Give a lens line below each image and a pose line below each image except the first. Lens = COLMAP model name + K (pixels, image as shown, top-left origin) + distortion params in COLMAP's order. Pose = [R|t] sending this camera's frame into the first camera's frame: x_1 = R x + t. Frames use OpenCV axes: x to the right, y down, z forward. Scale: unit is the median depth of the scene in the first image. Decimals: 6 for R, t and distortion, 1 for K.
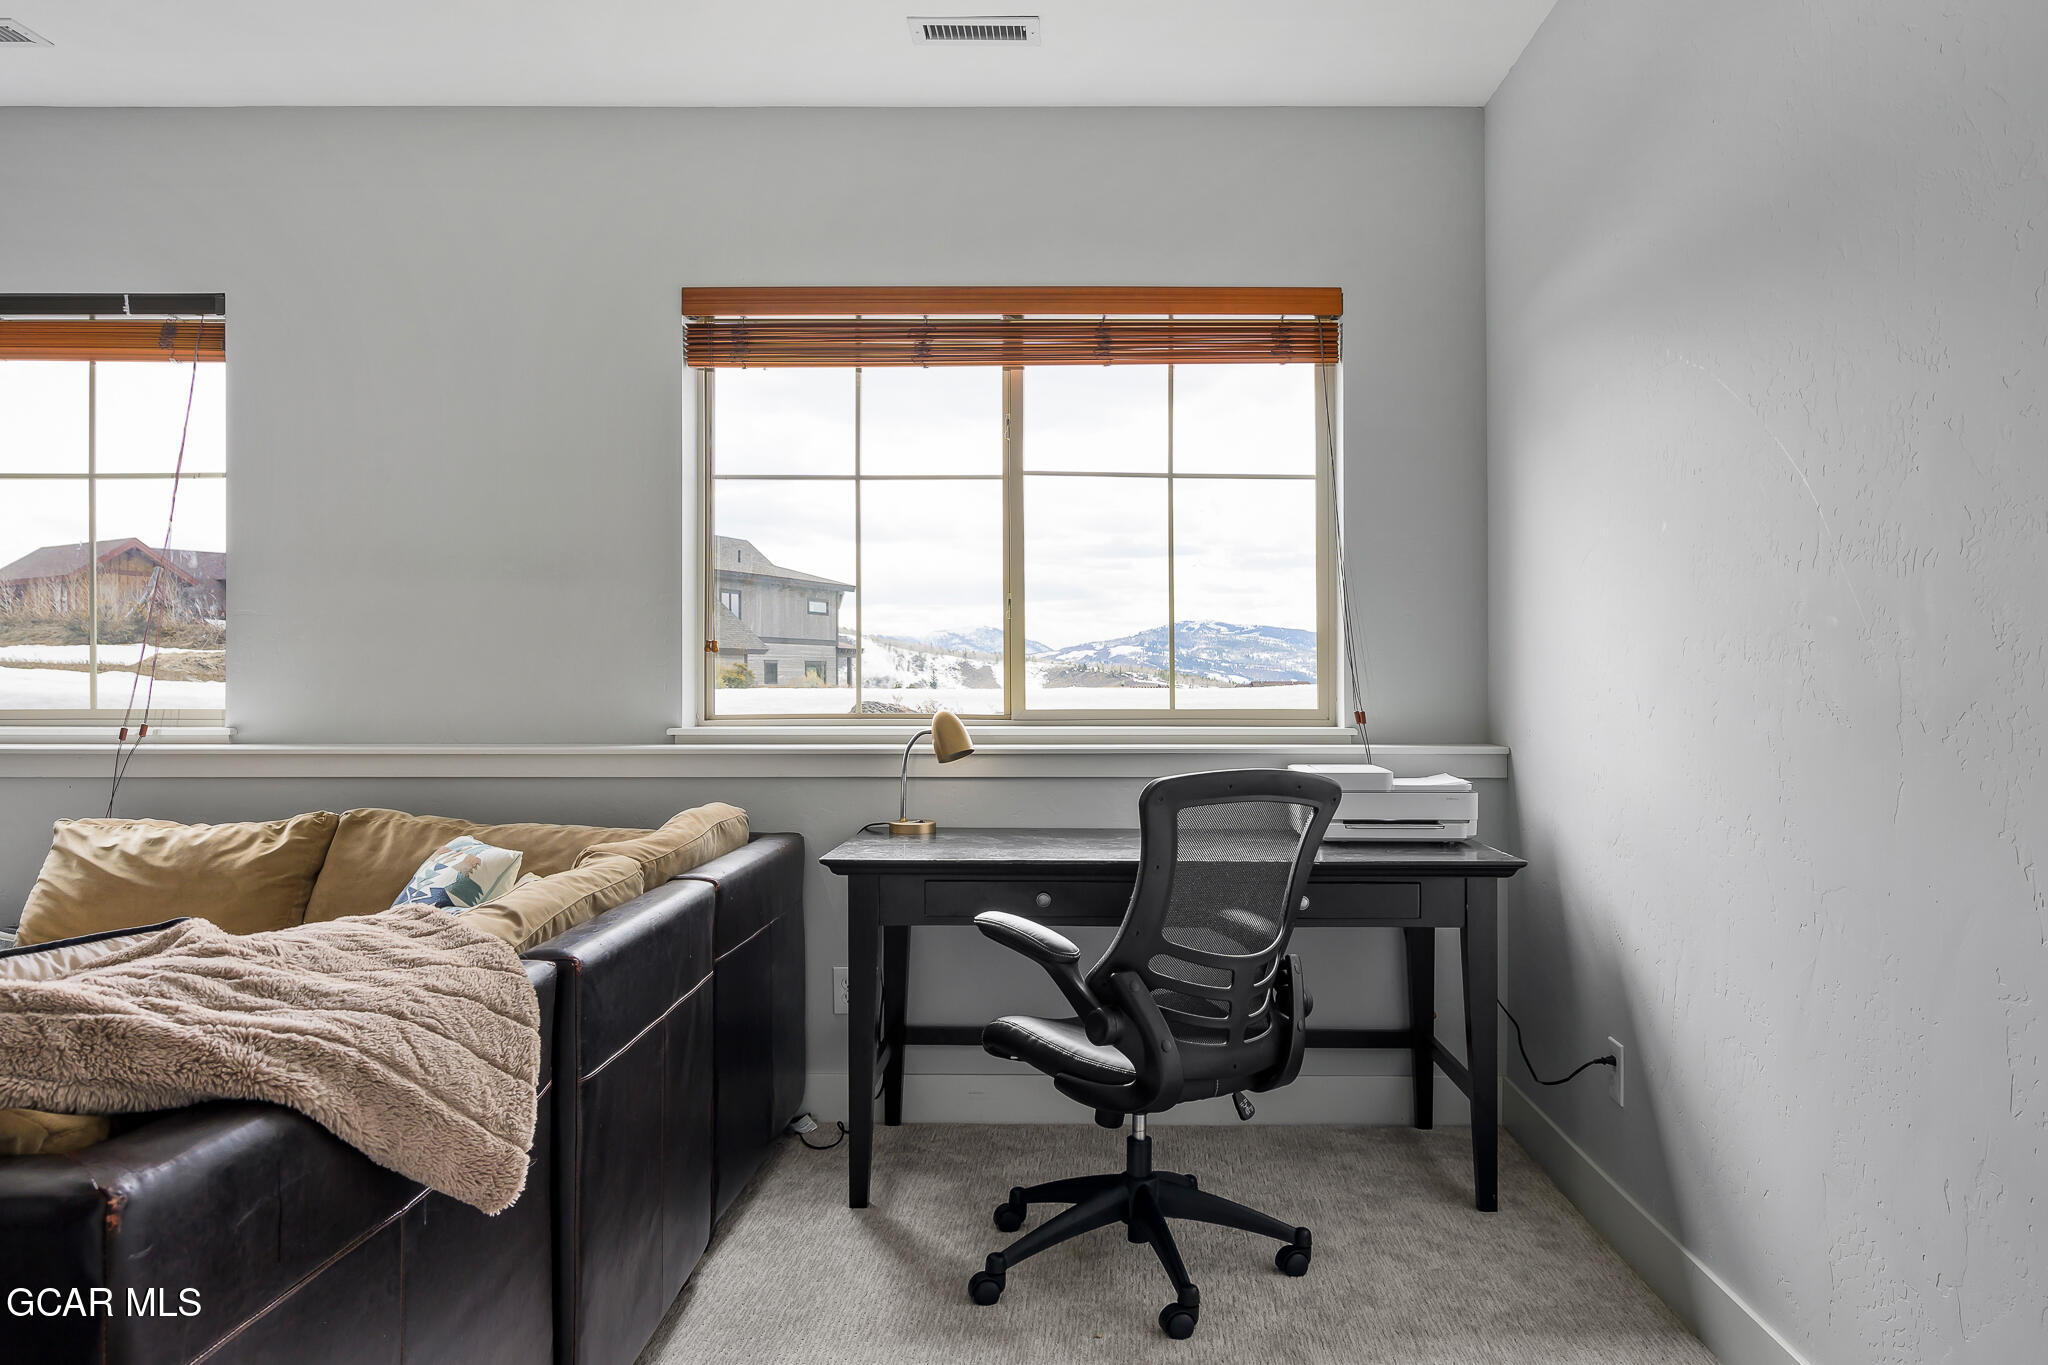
lens RADIAL K [[1496.9, 0, 1017.3], [0, 1496.9, 668.6], [0, 0, 1]] dist [0.010659, -0.011438]
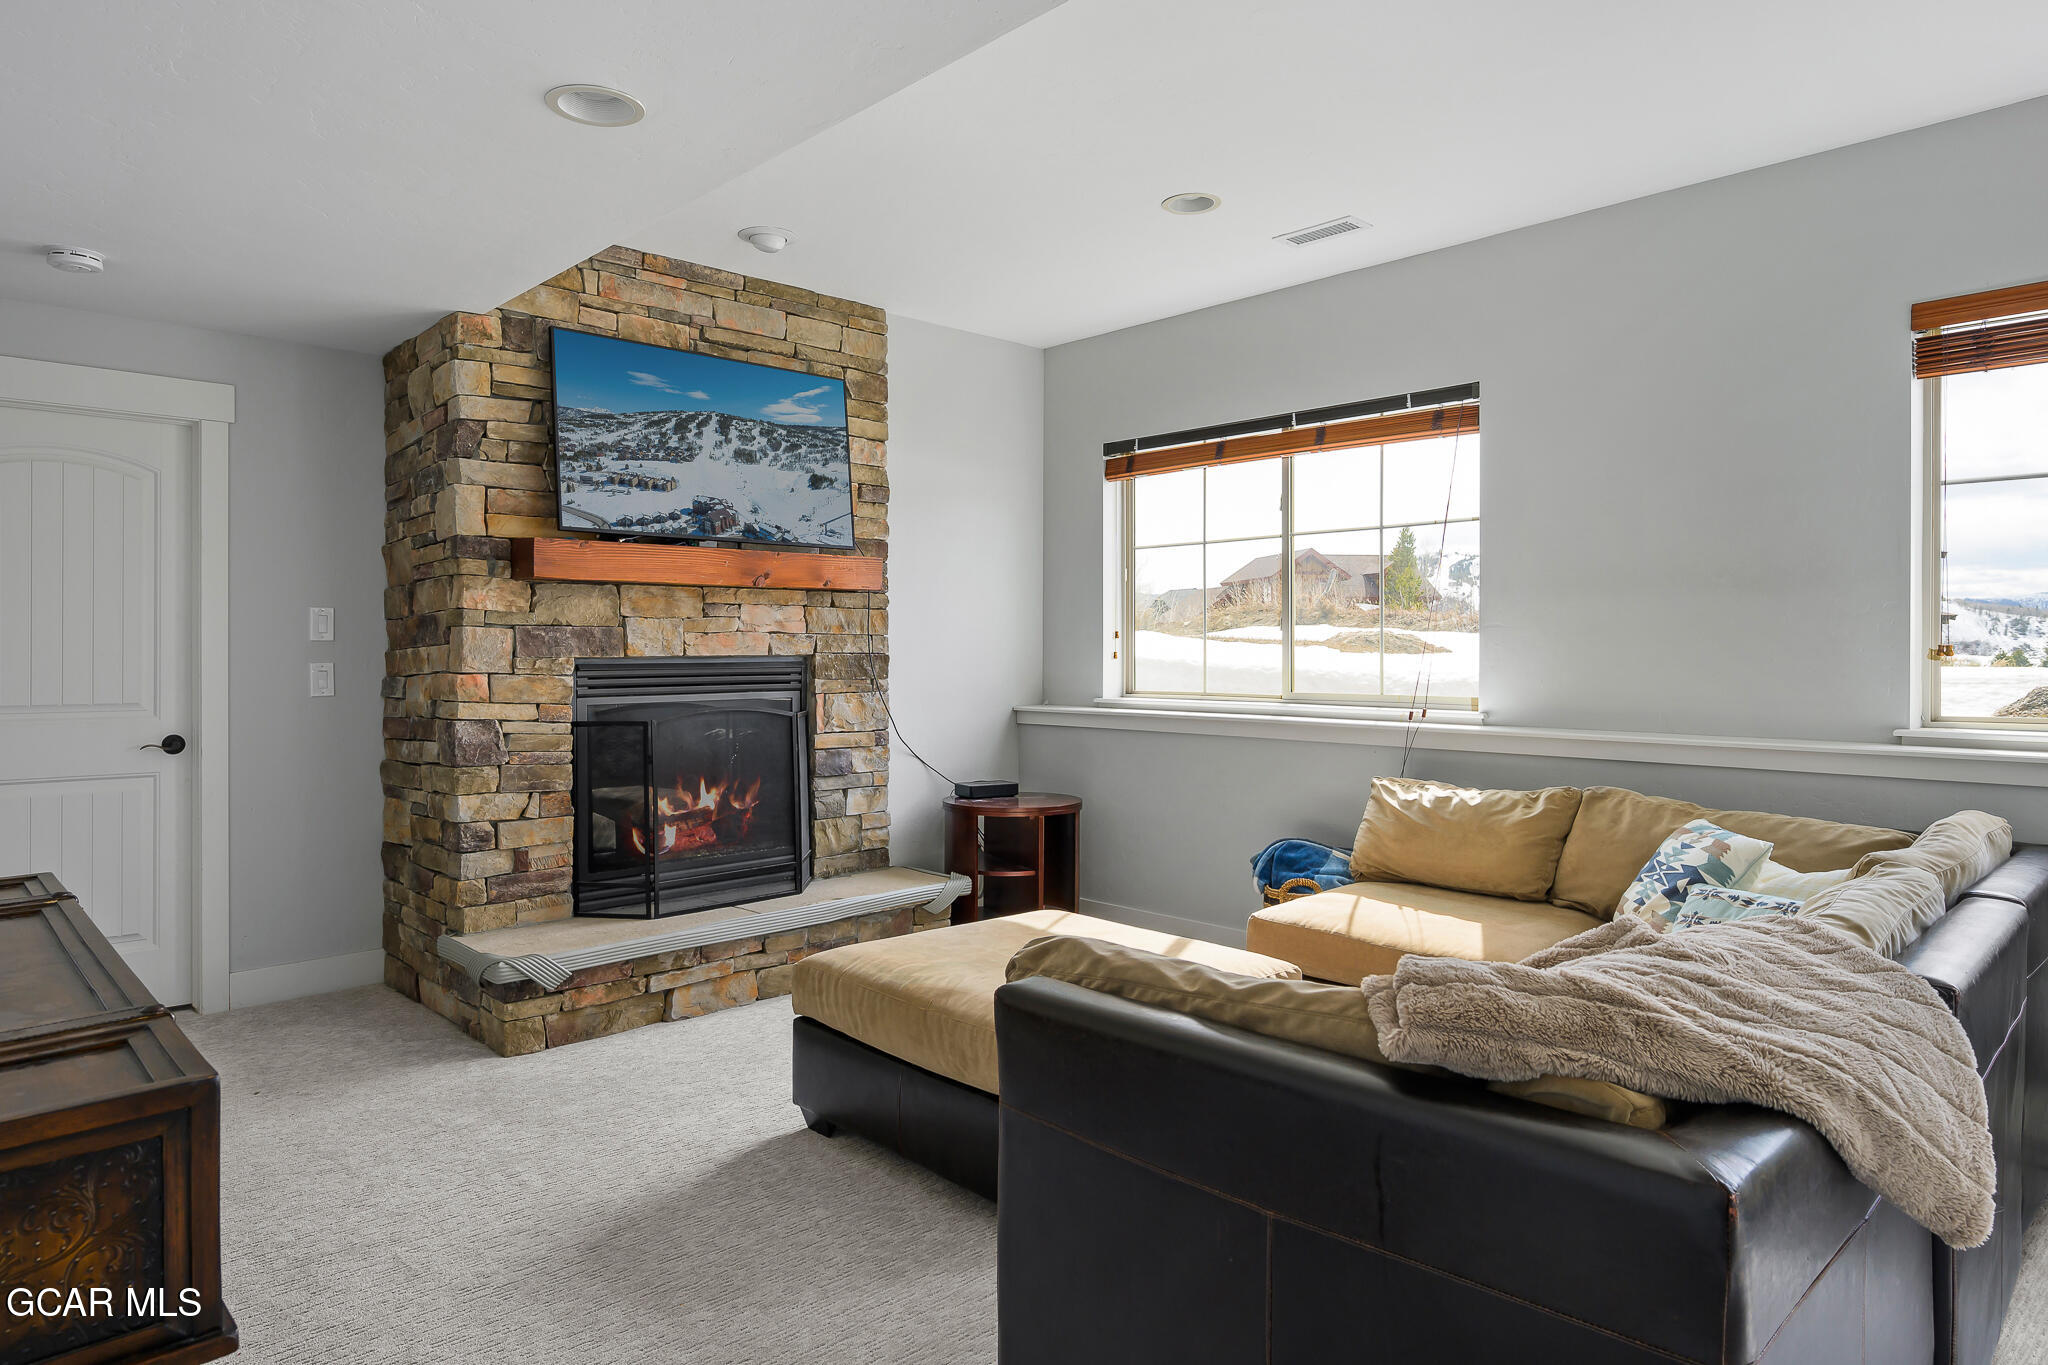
lens RADIAL K [[1207.4, 0, 1039.9], [0, 1207.4, 646.8], [0, 0, 1]] dist [-0.000440, 0.000670]
pose [[0.703363, -0.006065, -0.710805, -0.060783], [0.002948, 0.999980, -0.005615, -0.016542], [0.710824, 0.001854, 0.703367, -0.015433]]
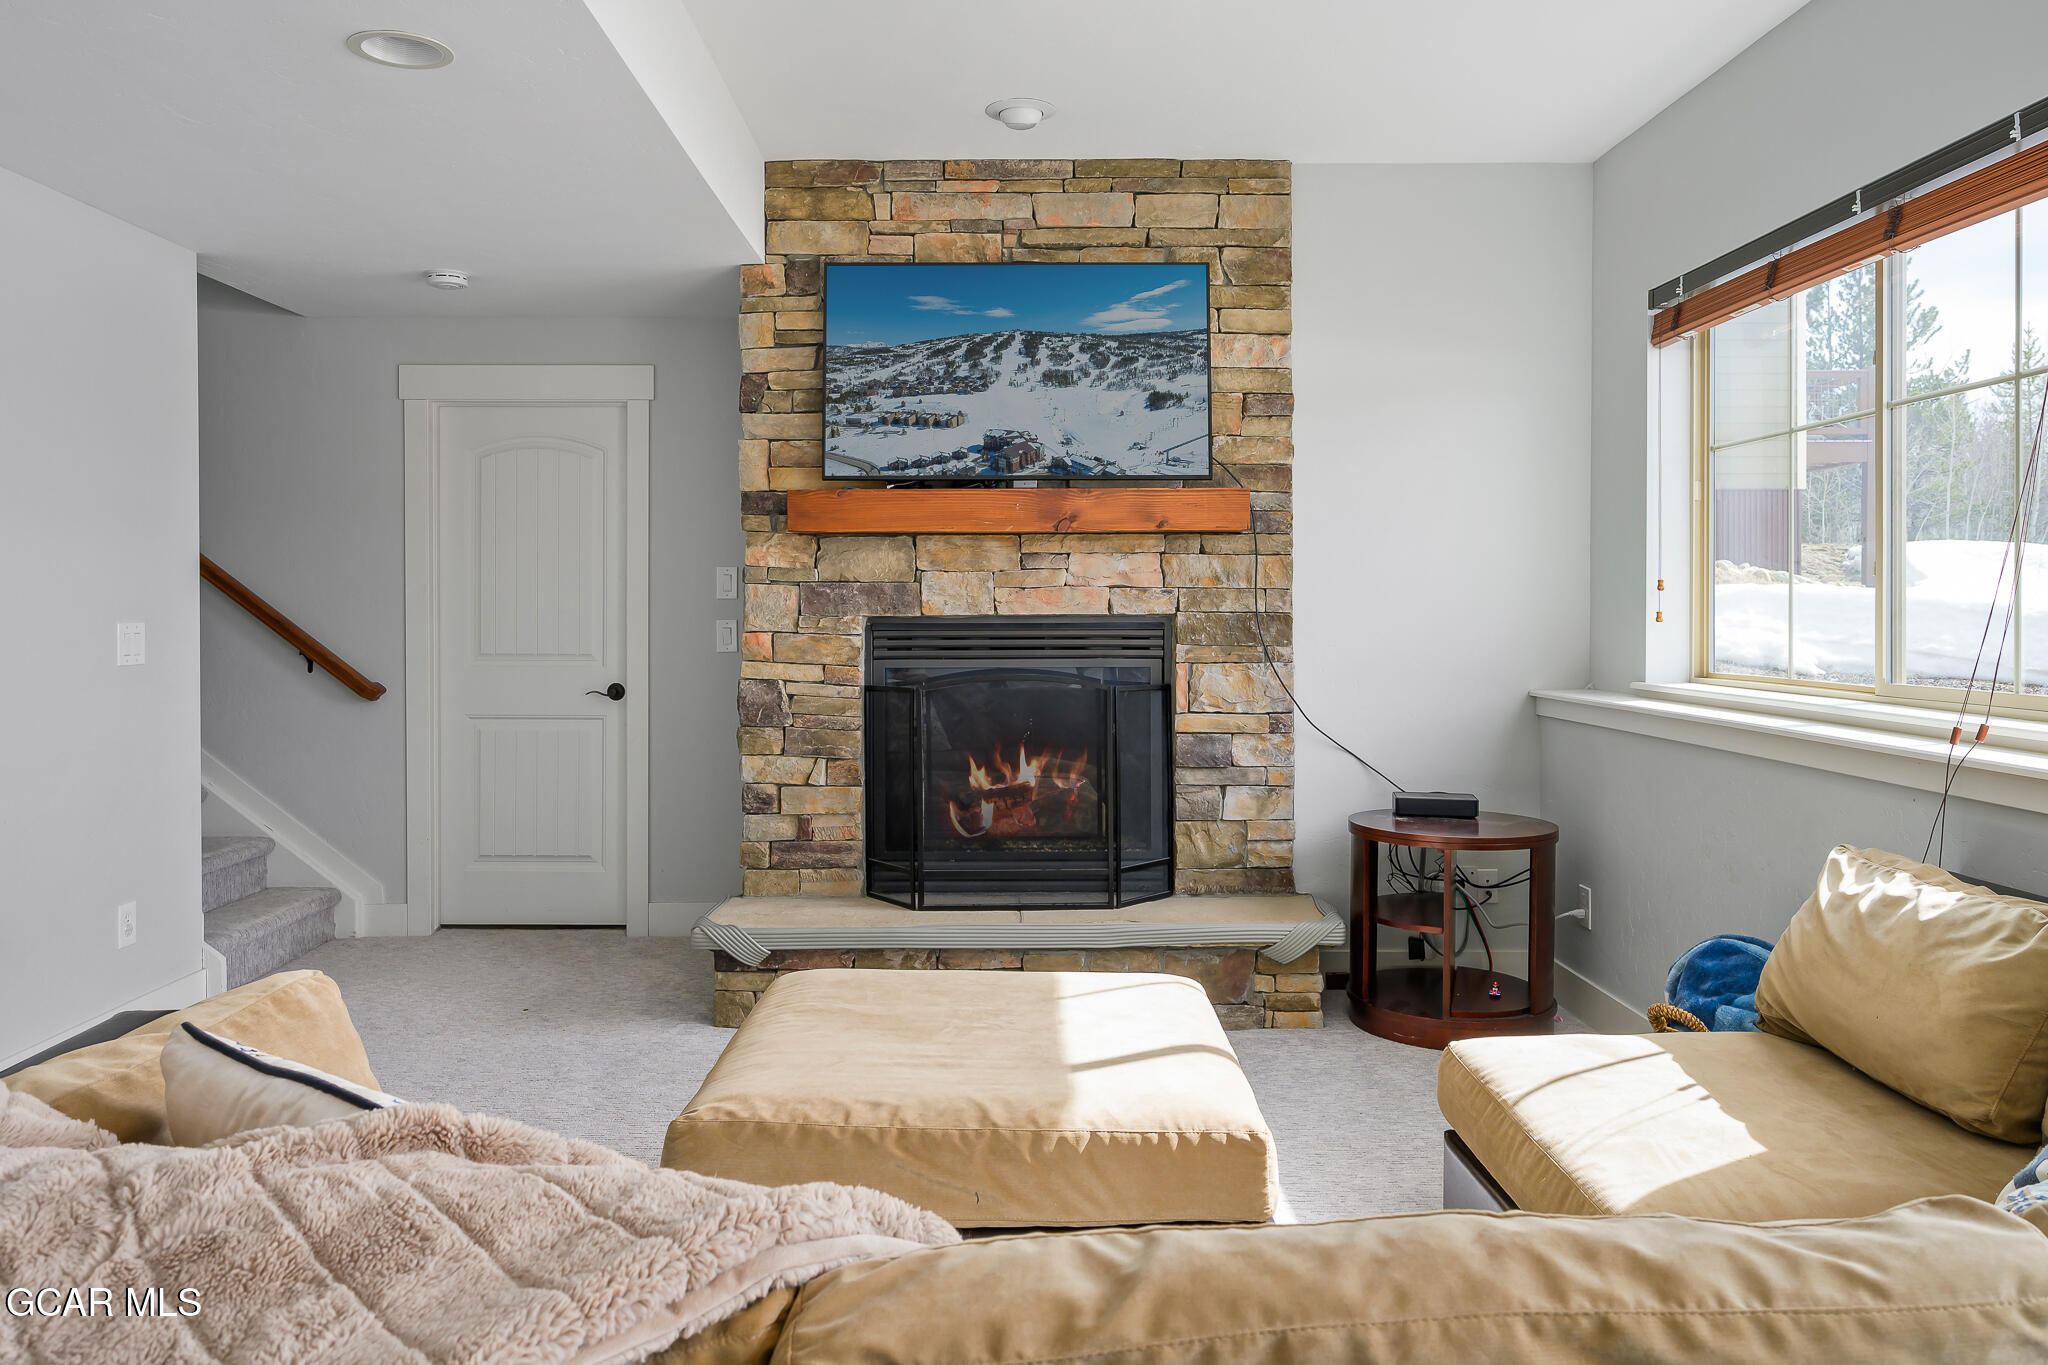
lens RADIAL K [[1389.1, 0, 1018.9], [0, 1389.1, 616.0], [0, 0, 1]] dist [0.002168, 0.002537]
pose [[0.025911, -0.003053, -0.999660, 0.049060], [-0.000305, 0.999995, -0.003062, -0.009777], [0.999664, 0.000384, 0.025910, 0.640240]]
